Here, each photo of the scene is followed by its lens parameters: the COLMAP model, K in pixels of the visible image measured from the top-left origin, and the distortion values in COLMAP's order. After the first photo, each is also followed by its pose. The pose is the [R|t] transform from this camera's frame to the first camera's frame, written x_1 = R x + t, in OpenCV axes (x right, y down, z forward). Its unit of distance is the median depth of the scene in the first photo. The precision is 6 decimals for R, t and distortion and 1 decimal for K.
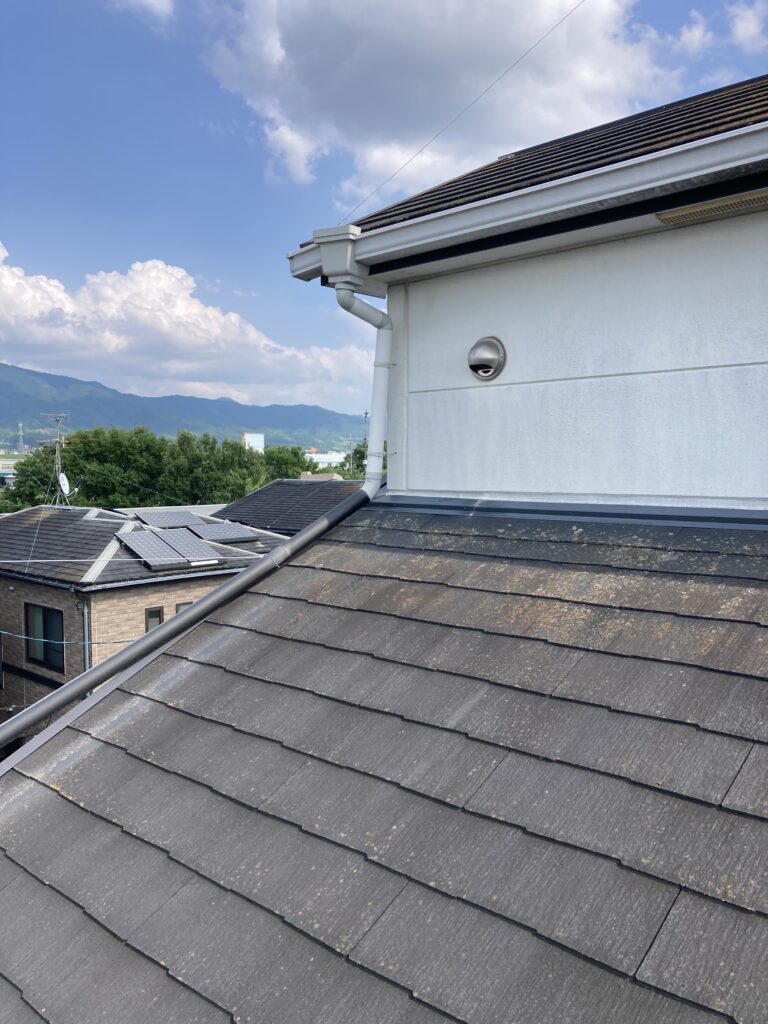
lens RADIAL K [[838.0, 0, 384.0], [0, 838.0, 512.0], [0, 0, 1]] dist [0.002136, 0.005814]
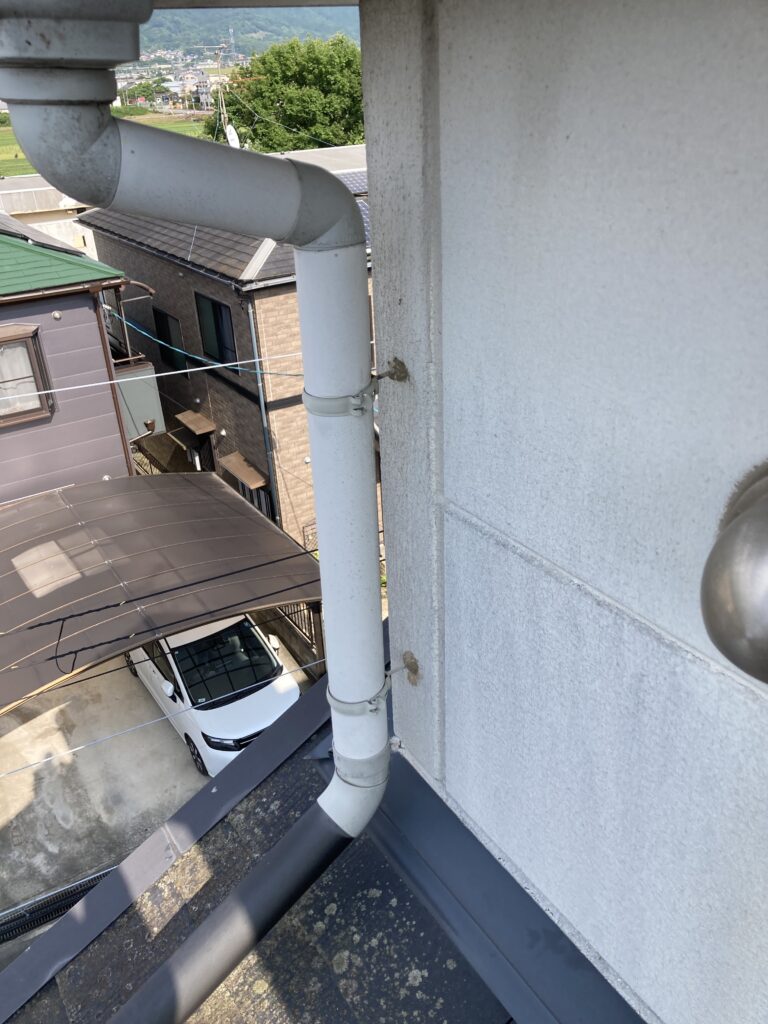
lens RADIAL K [[847.8, 0, 384.0], [0, 847.8, 512.0], [0, 0, 1]] dist [0.001824, 0.014781]
pose [[0.965862, 0.077521, -0.247188, 0.014314], [0.032785, 0.909928, 0.413469, -0.046996], [0.256976, -0.407458, 0.876323, 0.148742]]
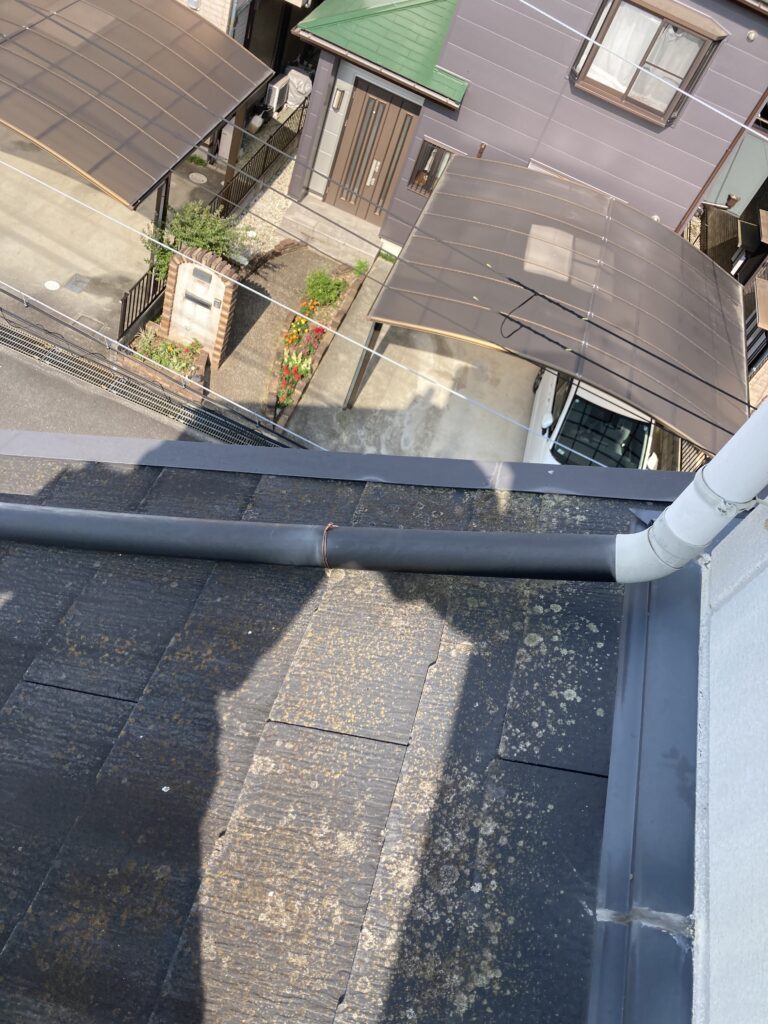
lens RADIAL K [[840.4, 0, 394.7], [0, 840.4, 515.5], [0, 0, 1]] dist [-0.001480, 0.017382]
pose [[0.439130, 0.773111, -0.457674, 0.020748], [-0.353506, 0.617012, 0.703086, -0.041945], [0.825953, -0.146956, 0.544247, 0.136199]]
